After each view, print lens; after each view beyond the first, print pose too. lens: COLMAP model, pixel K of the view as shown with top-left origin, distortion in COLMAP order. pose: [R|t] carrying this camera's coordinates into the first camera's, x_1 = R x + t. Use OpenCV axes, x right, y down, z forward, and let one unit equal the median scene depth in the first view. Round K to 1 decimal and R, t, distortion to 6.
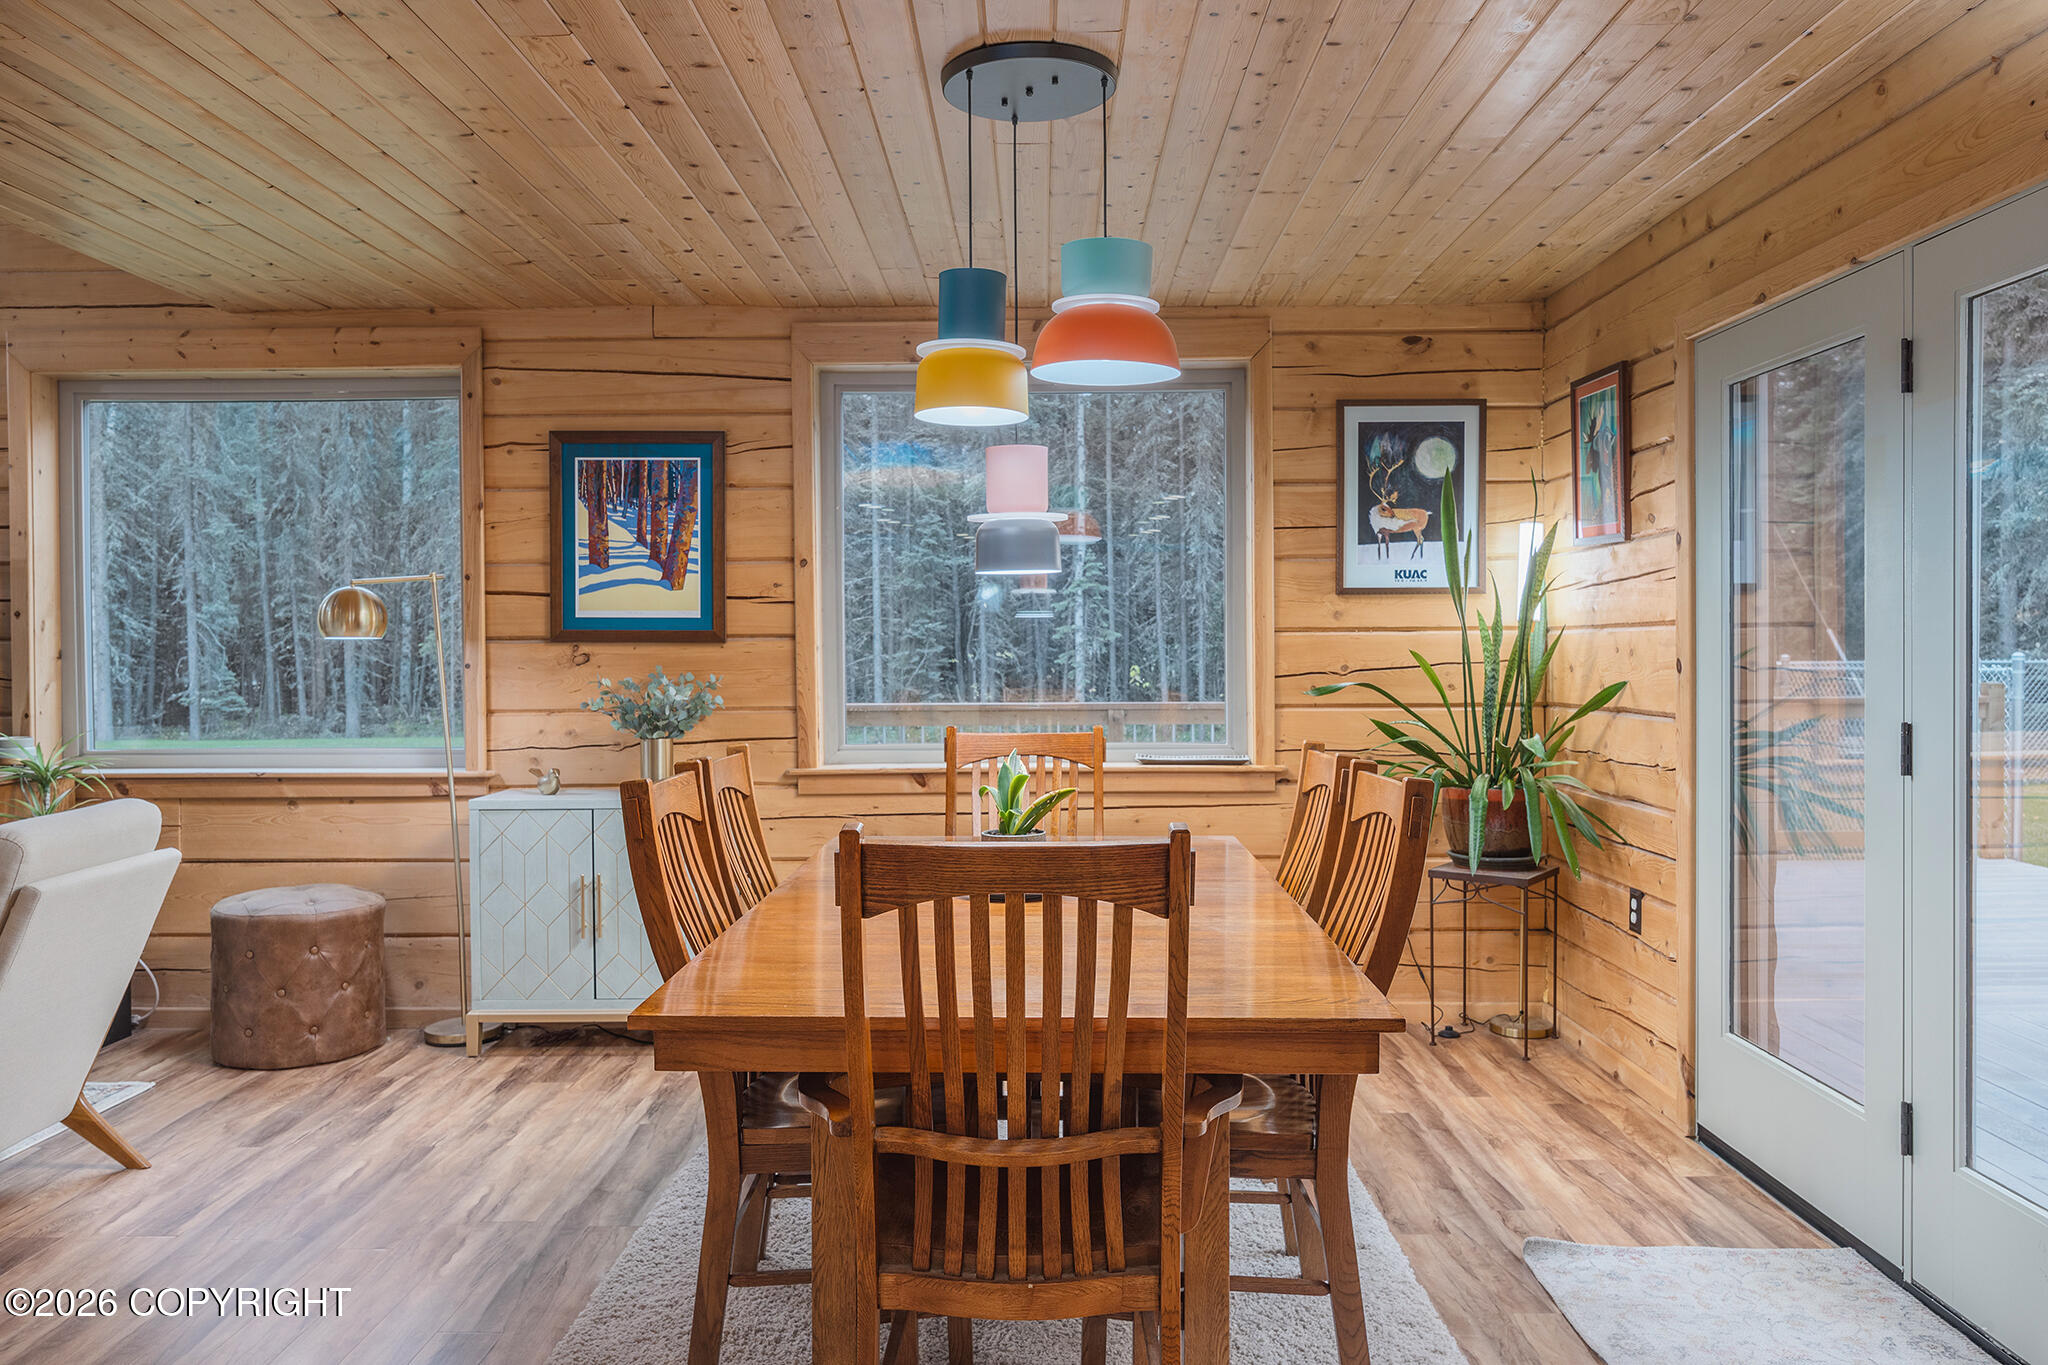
lens RADIAL K [[1501.6, 0, 1045.0], [0, 1501.6, 674.5], [0, 0, 1]] dist [0.000212, 0.003759]
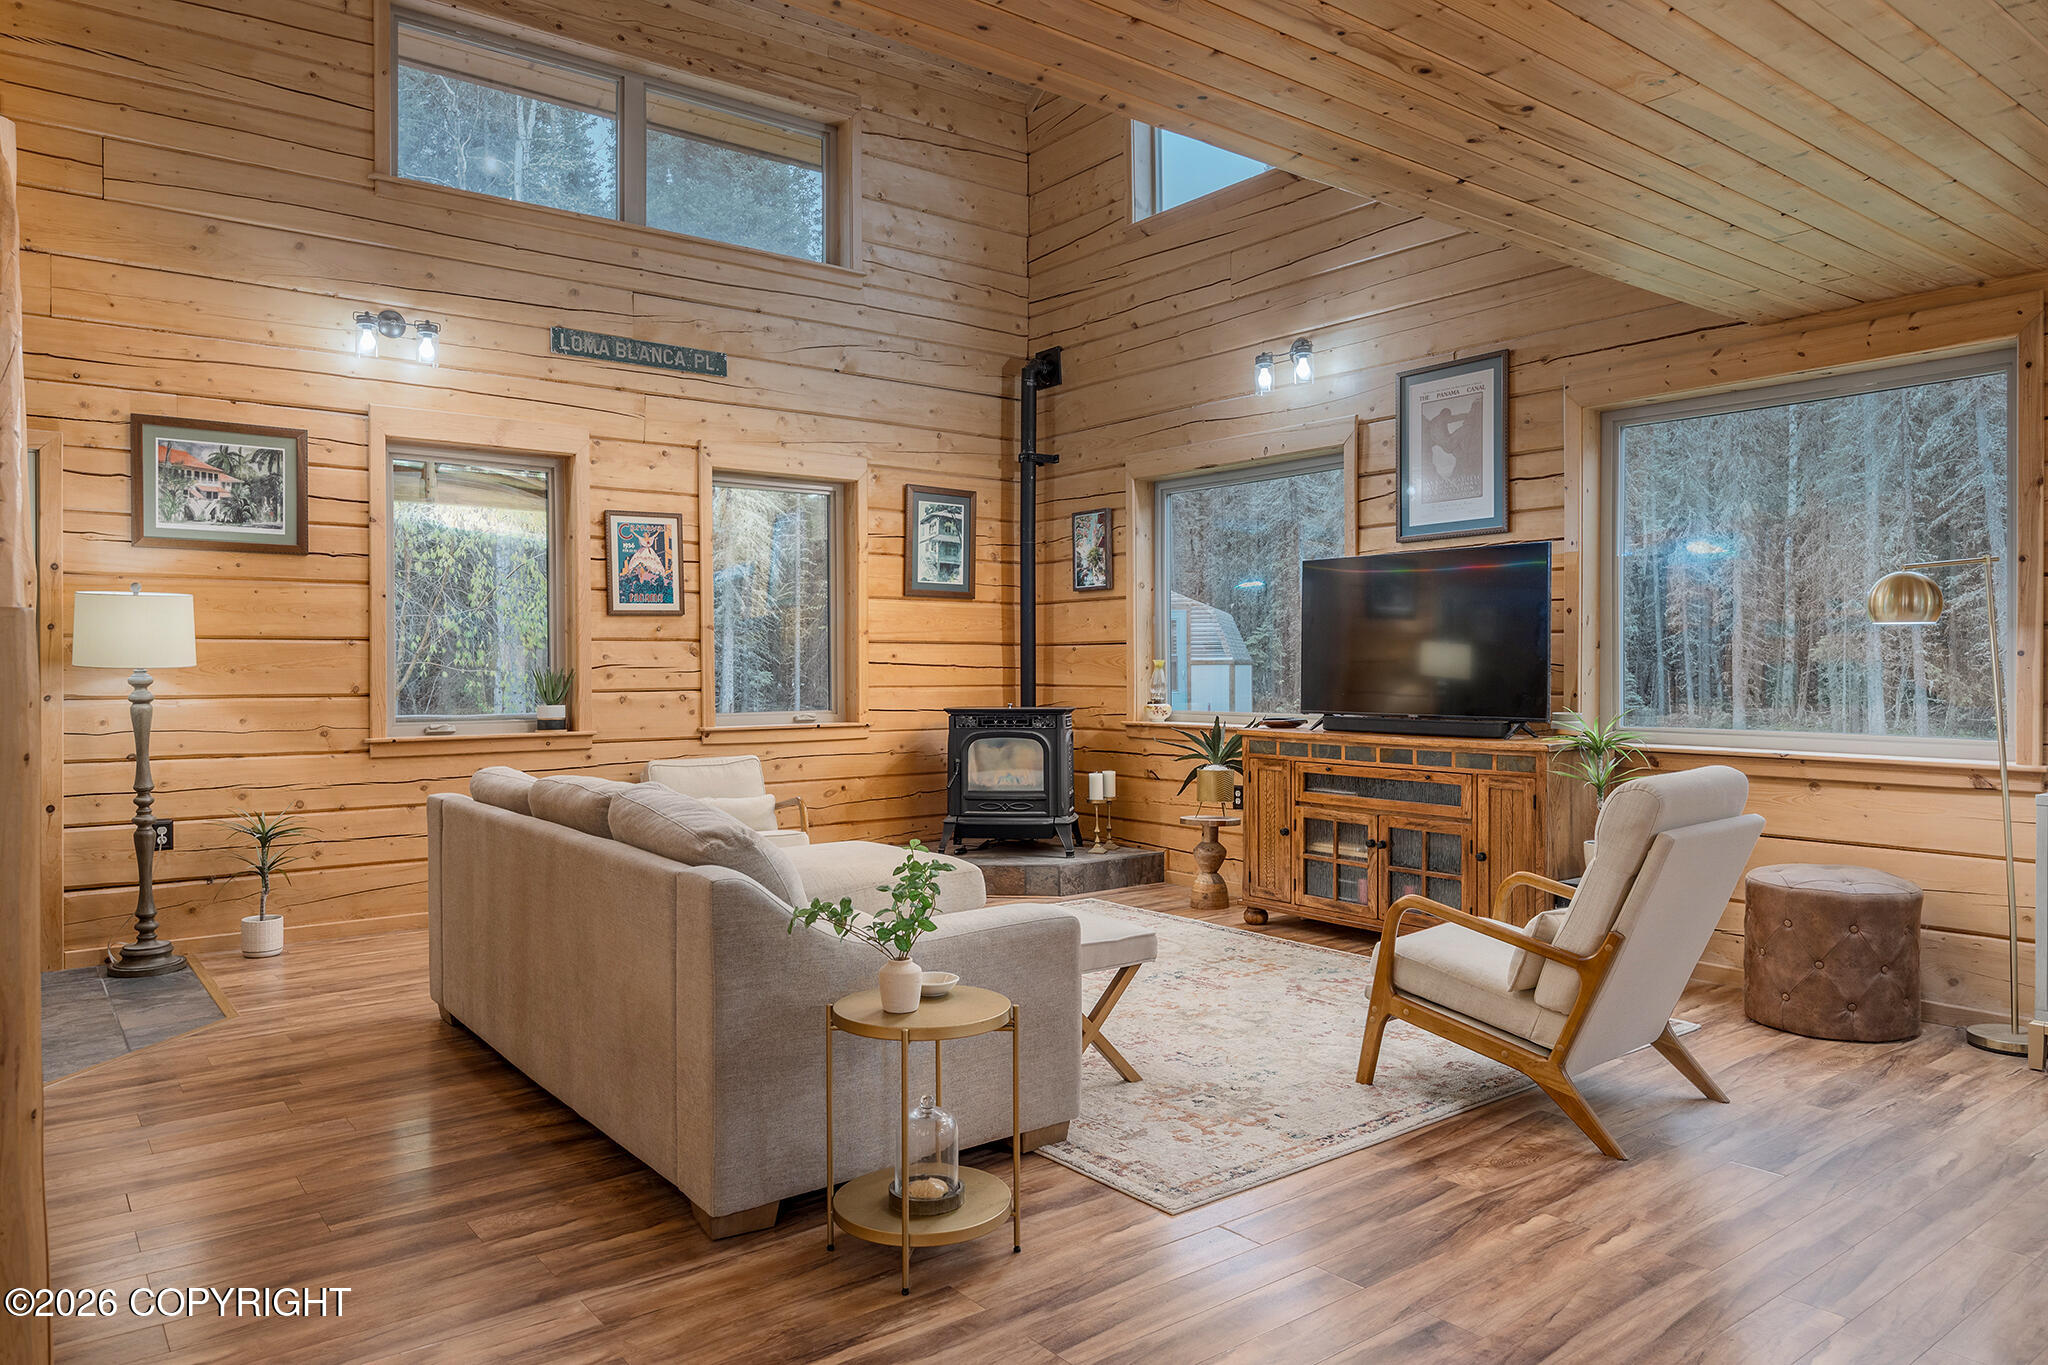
lens RADIAL K [[1367.2, 0, 1038.6], [0, 1367.2, 681.8], [0, 0, 1]] dist [0.011030, -0.003239]
pose [[0.631099, 0.016752, -0.775521, -0.105218], [-0.016244, 0.999833, 0.008379, 0.014876], [0.775532, 0.007310, 0.631266, -0.020363]]
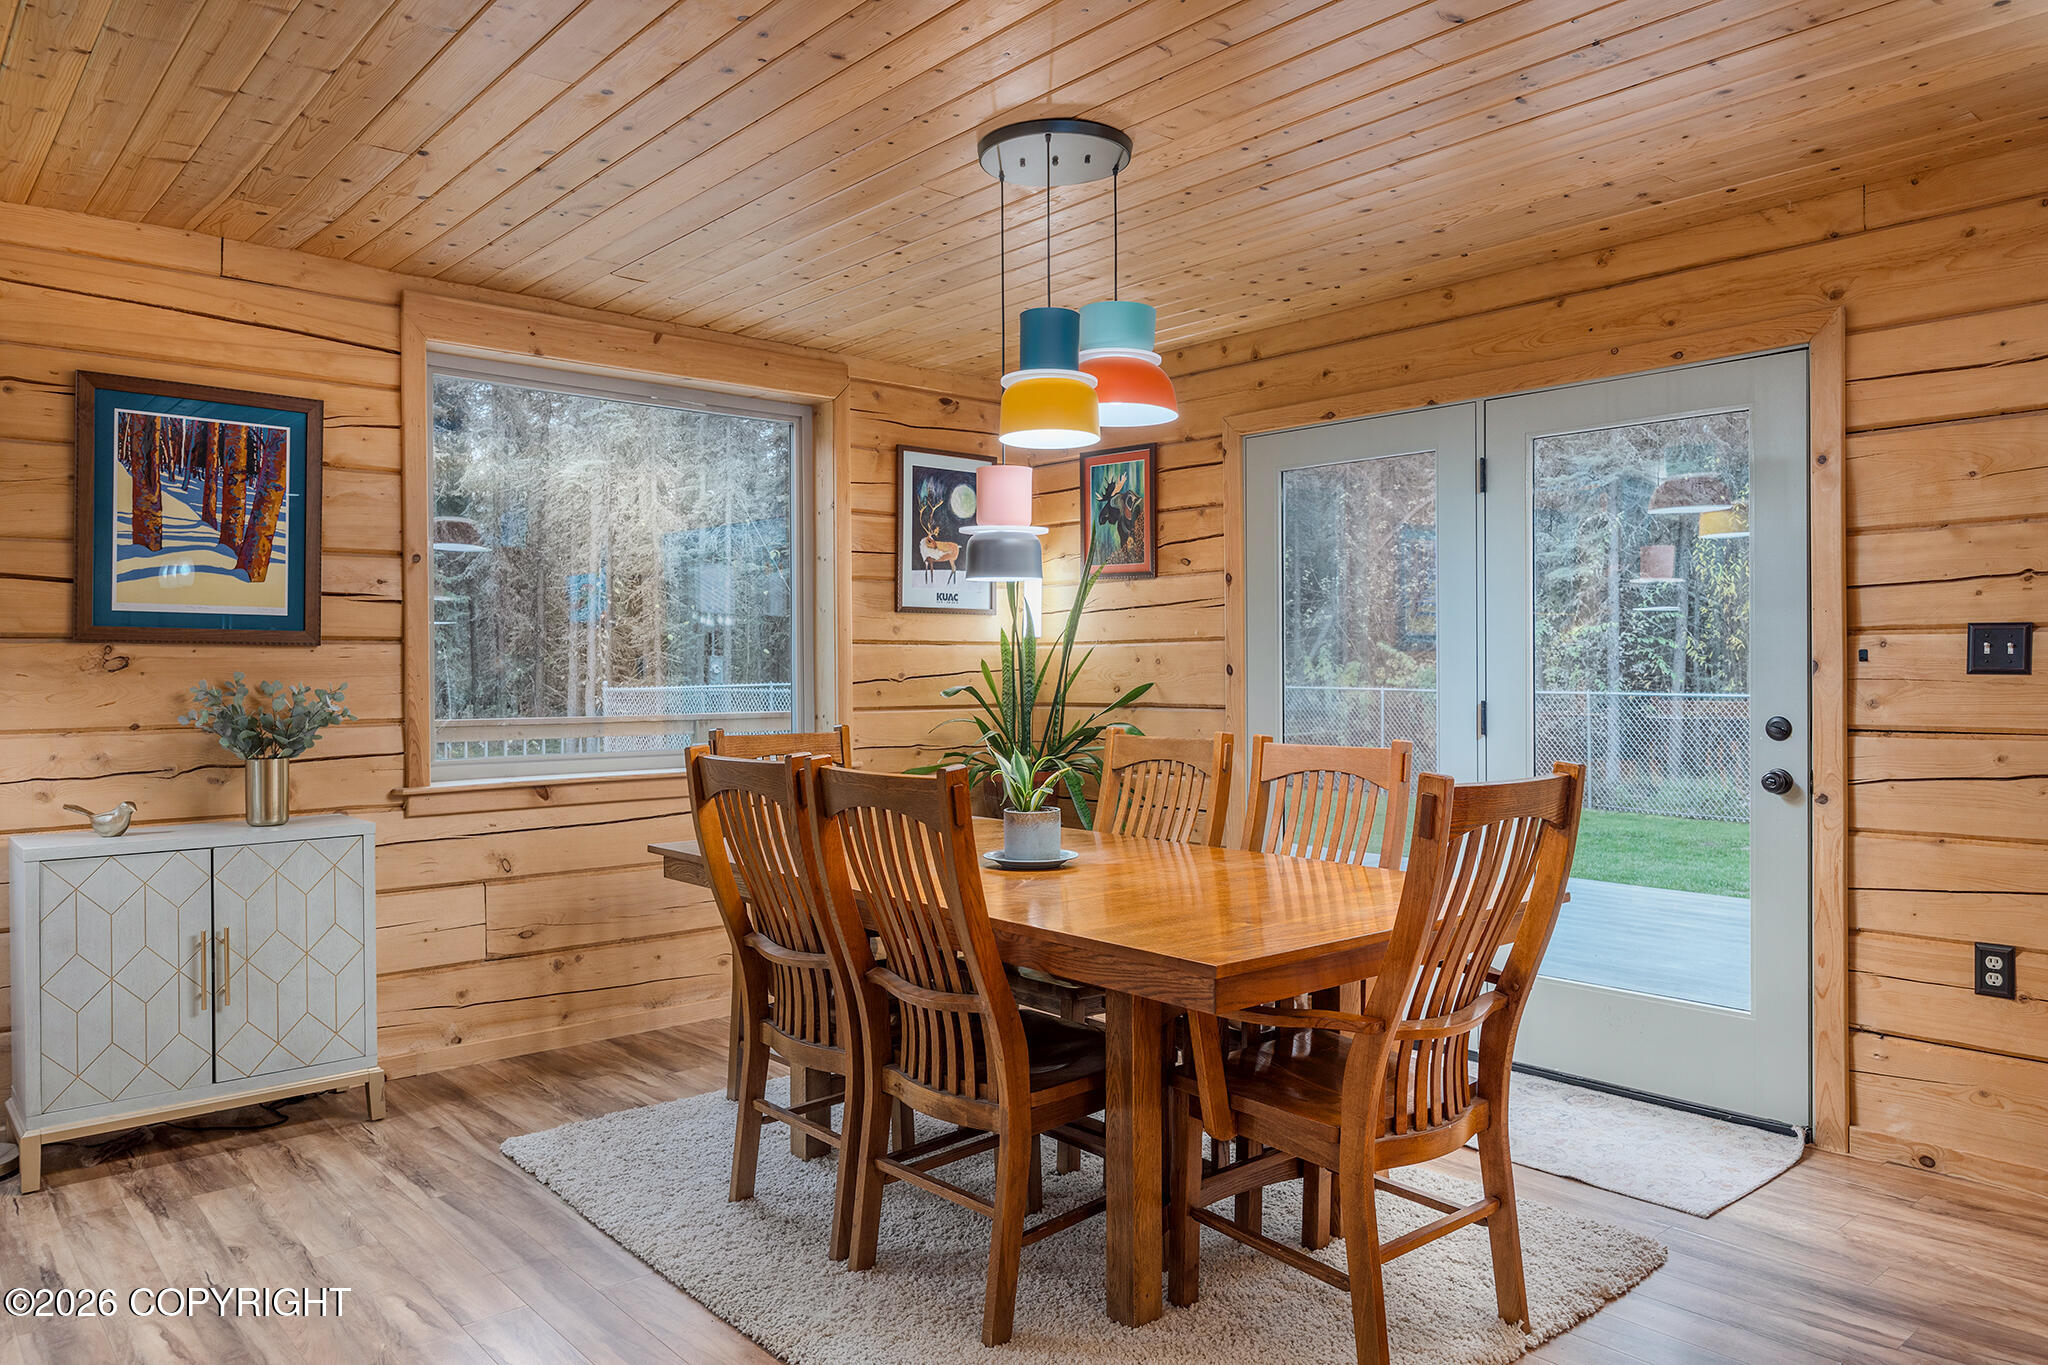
lens RADIAL K [[1367.2, 0, 1038.4], [0, 1367.2, 677.4], [0, 0, 1]] dist [0.011030, -0.003239]
pose [[0.747462, -0.000974, 0.664304, -0.427803], [0.010524, 0.999891, -0.010376, 0.009497], [-0.664221, 0.014747, 0.747391, 0.139689]]
